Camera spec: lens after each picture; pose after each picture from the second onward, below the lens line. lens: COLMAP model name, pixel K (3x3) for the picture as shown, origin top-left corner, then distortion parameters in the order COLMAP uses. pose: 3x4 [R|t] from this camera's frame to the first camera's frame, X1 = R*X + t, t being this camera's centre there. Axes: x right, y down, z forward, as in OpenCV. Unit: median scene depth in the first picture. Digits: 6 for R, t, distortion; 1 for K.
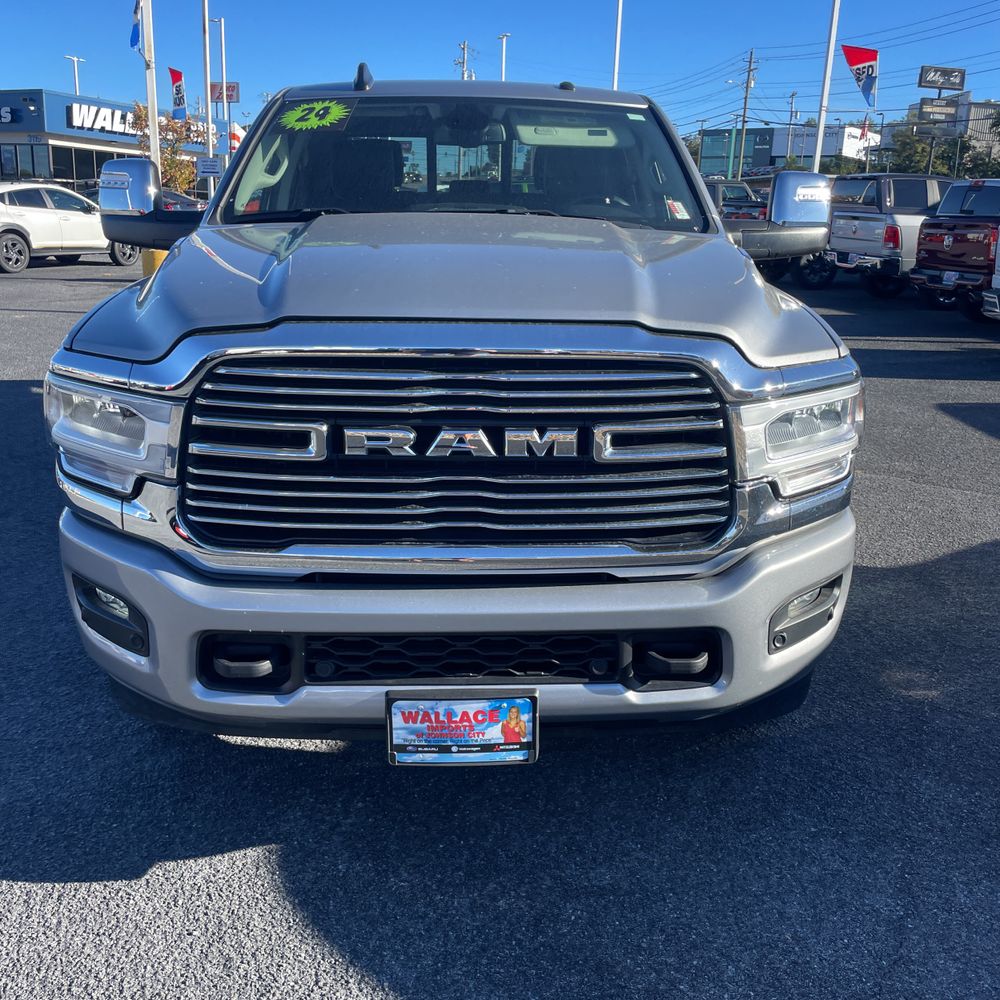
lens RADIAL K [[1031.1, 0, 499.9], [0, 1031.1, 502.5], [0, 0, 1]] dist [0.001775, 0.000000]
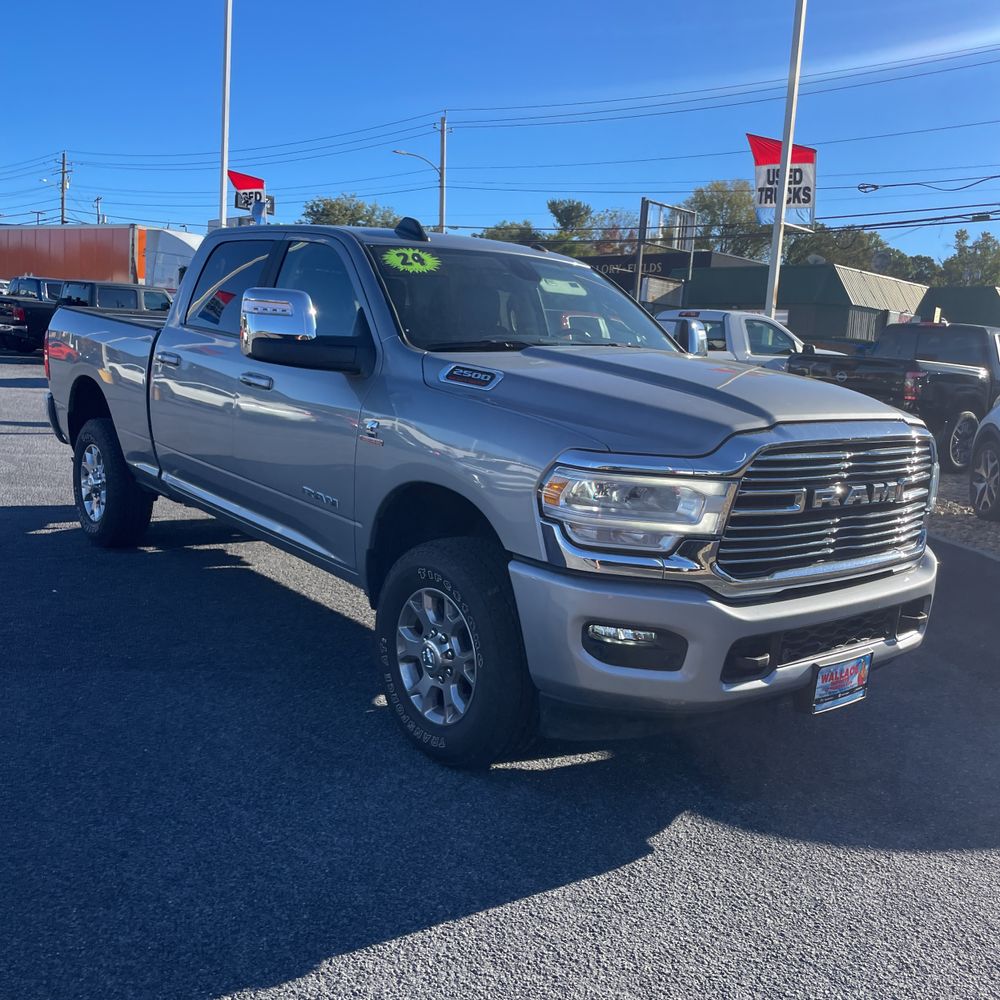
lens RADIAL K [[1031.1, 0, 499.3], [0, 1031.1, 497.7], [0, 0, 1]] dist [0.001775, 0.000000]
pose [[0.800173, -0.057778, 0.596980, -1.358650], [0.116951, 0.991274, -0.060817, -0.020152], [-0.588257, 0.118481, 0.799948, 0.030186]]
